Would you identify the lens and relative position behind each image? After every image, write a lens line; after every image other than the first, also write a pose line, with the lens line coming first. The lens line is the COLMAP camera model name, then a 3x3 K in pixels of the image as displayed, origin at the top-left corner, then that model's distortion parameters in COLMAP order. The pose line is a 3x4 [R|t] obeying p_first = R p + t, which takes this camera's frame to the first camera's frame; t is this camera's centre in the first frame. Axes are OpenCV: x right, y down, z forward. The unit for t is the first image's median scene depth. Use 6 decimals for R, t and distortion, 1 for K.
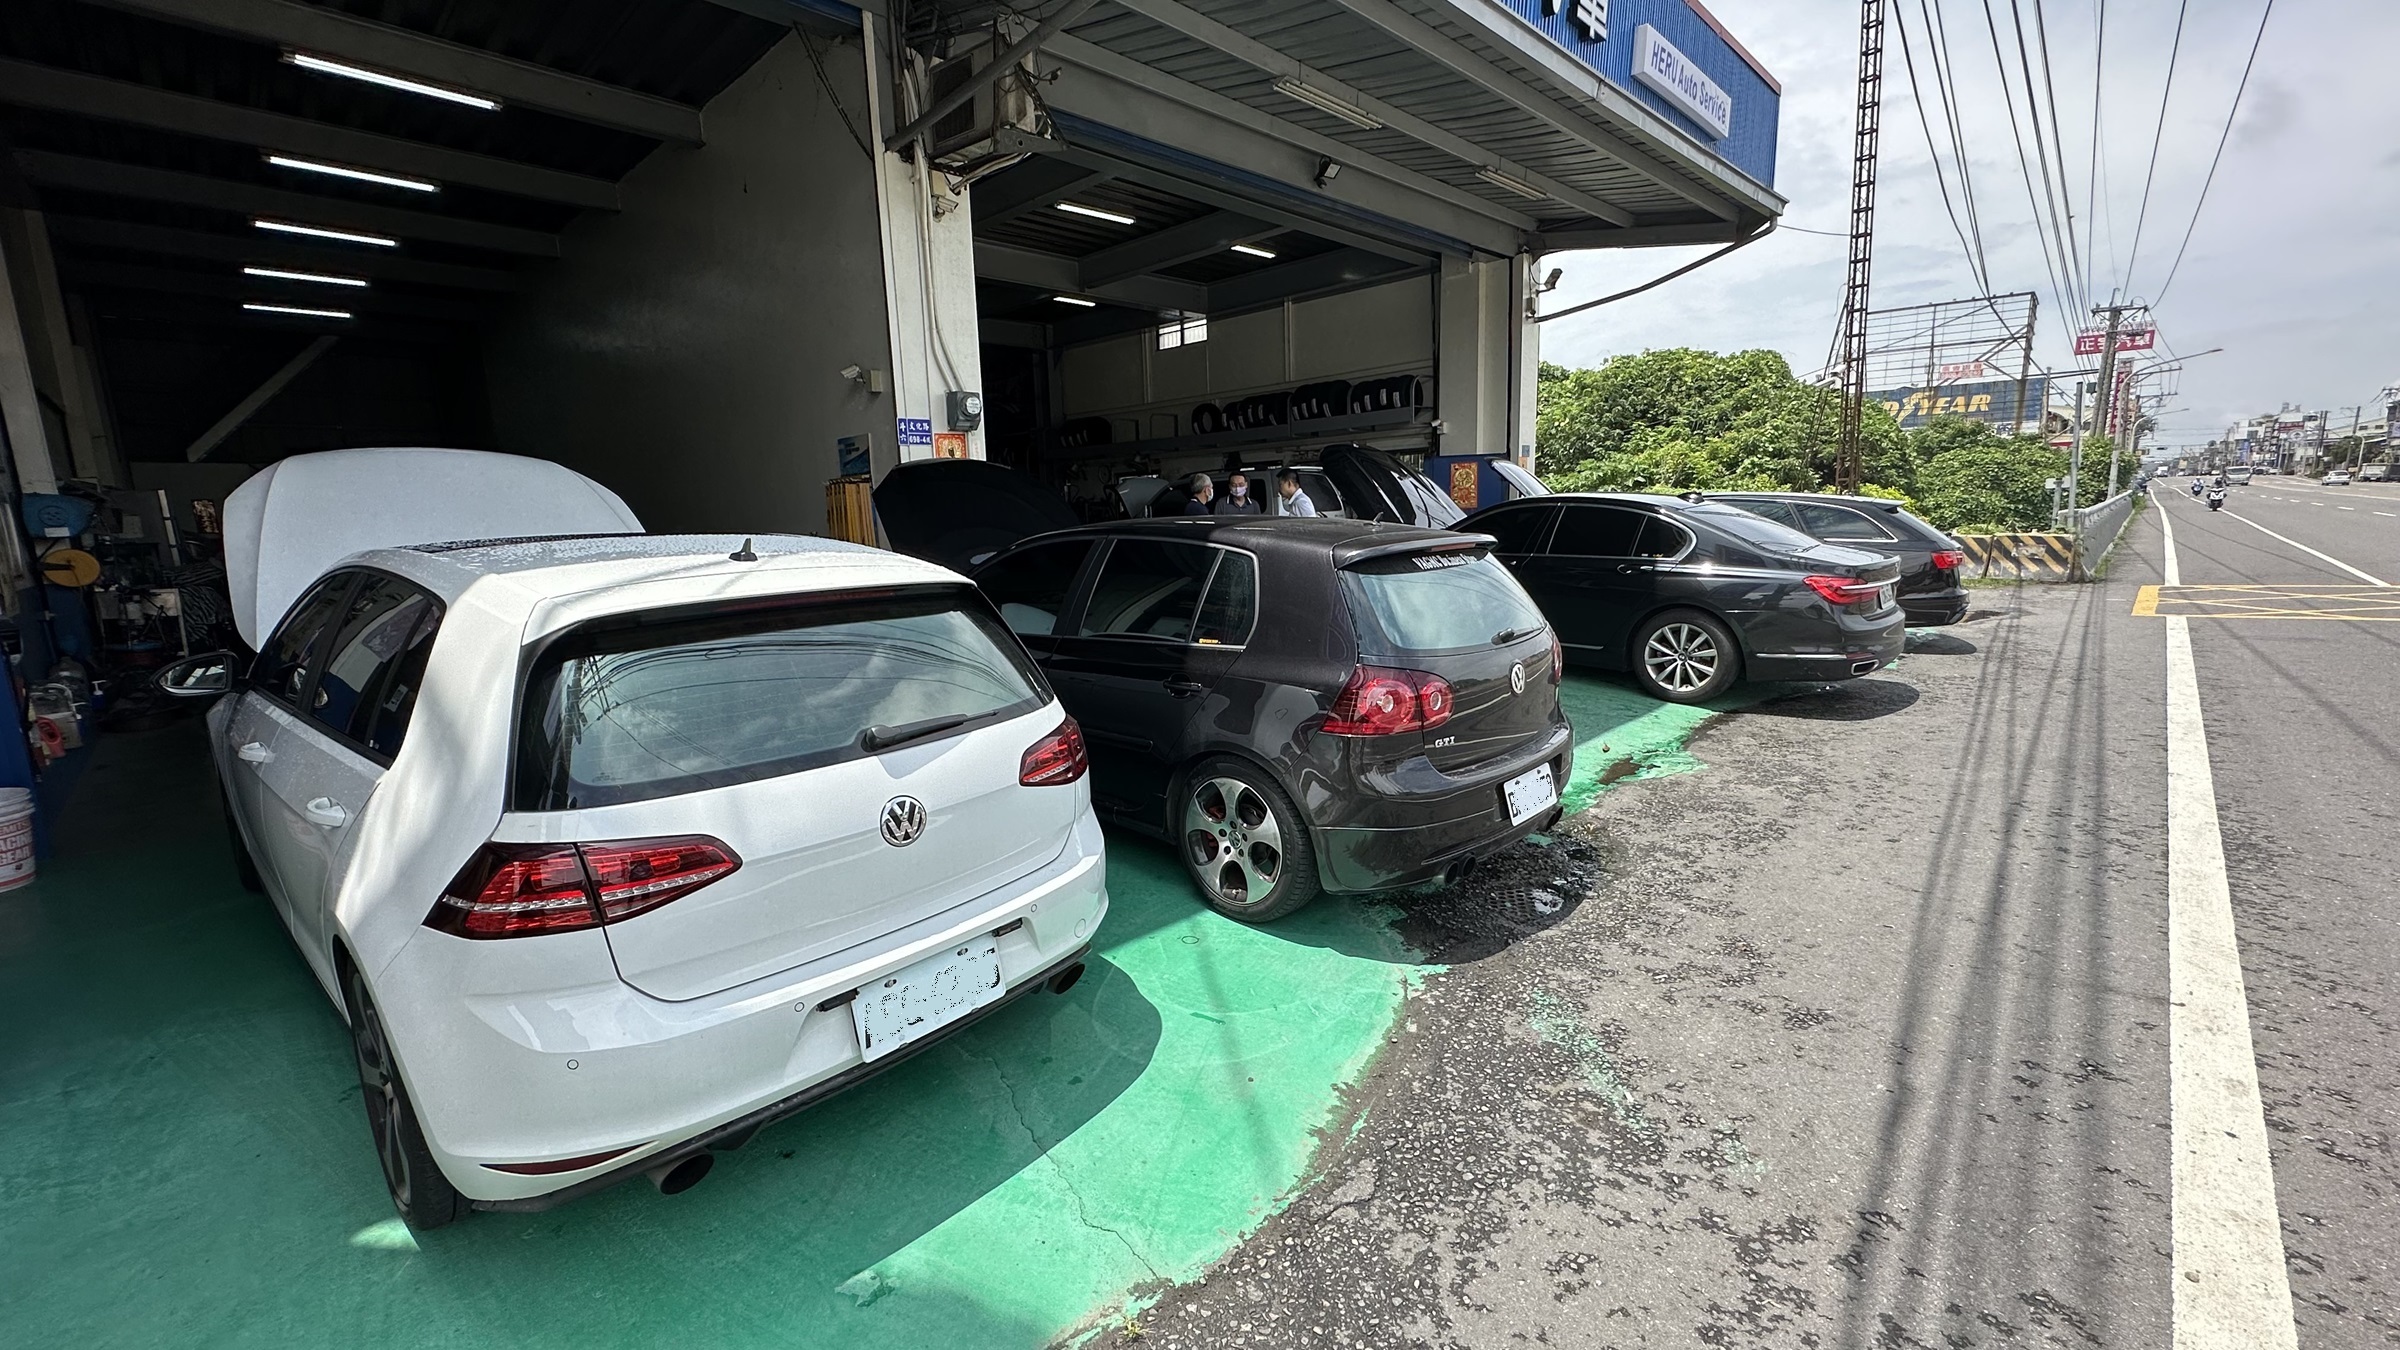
lens RADIAL K [[952.2, 0, 1200.0], [0, 952.2, 675.0], [0, 0, 1]] dist [-0.006550, -0.000137]
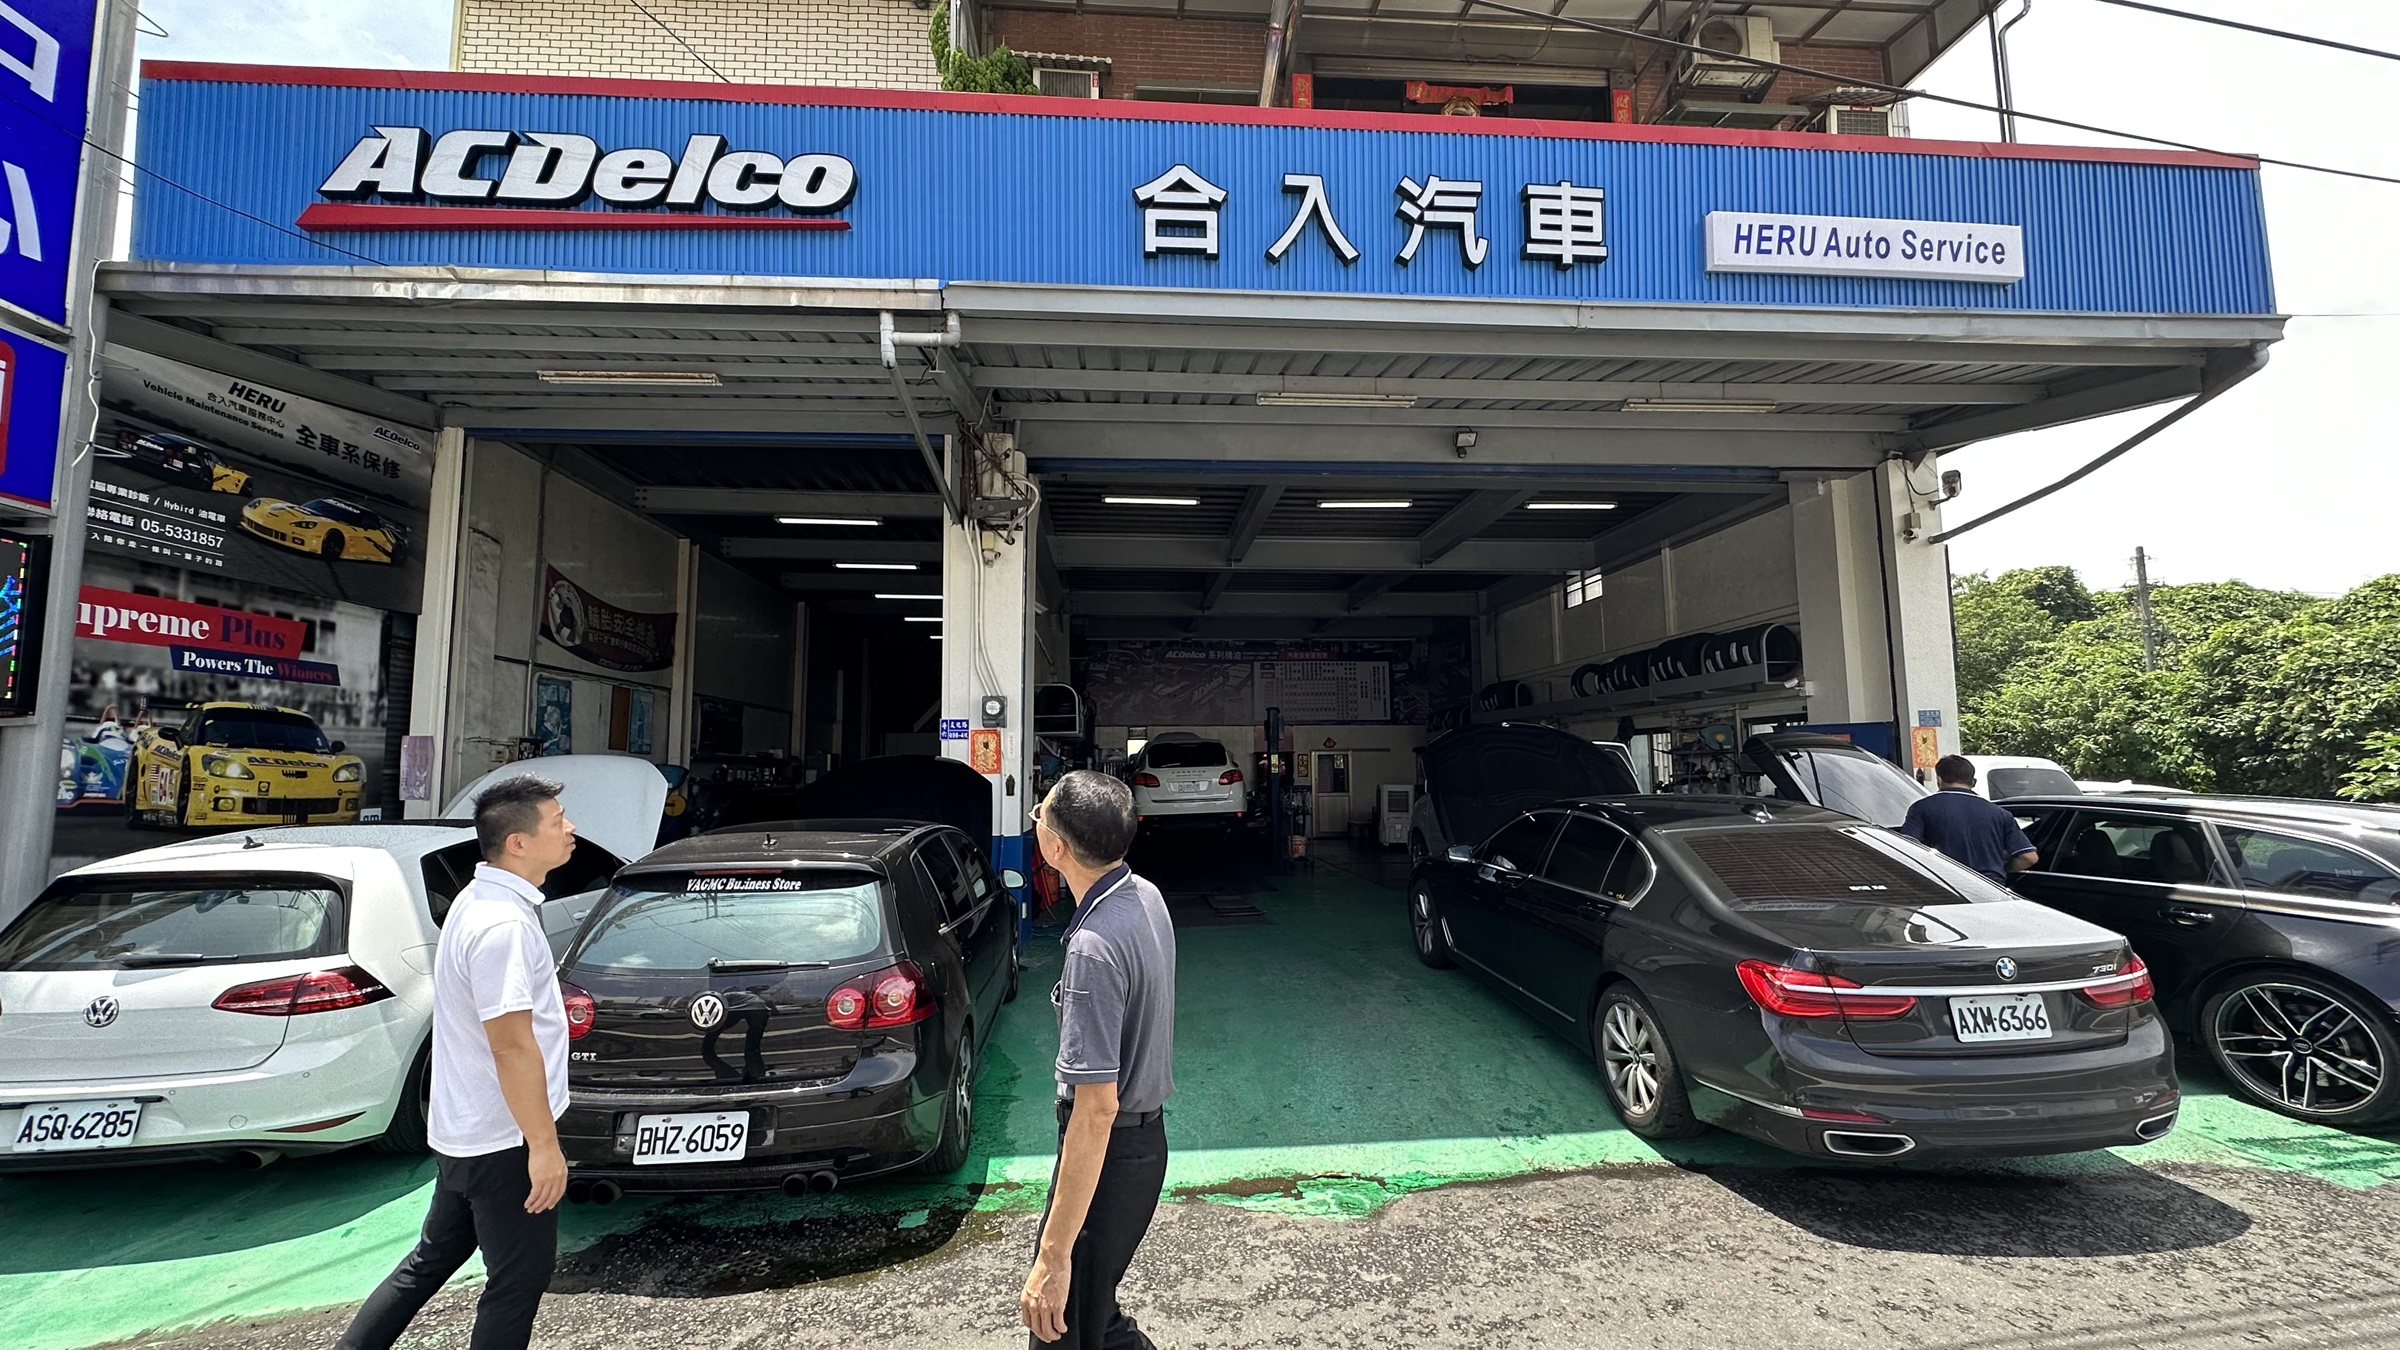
lens RADIAL K [[952.2, 0, 1200.0], [0, 952.2, 675.0], [0, 0, 1]] dist [-0.006550, -0.000137]
pose [[0.764781, -0.040265, -0.643031, 0.399380], [-0.124352, 0.970055, -0.208639, -0.056507], [0.632176, 0.239525, 0.736872, 0.145252]]
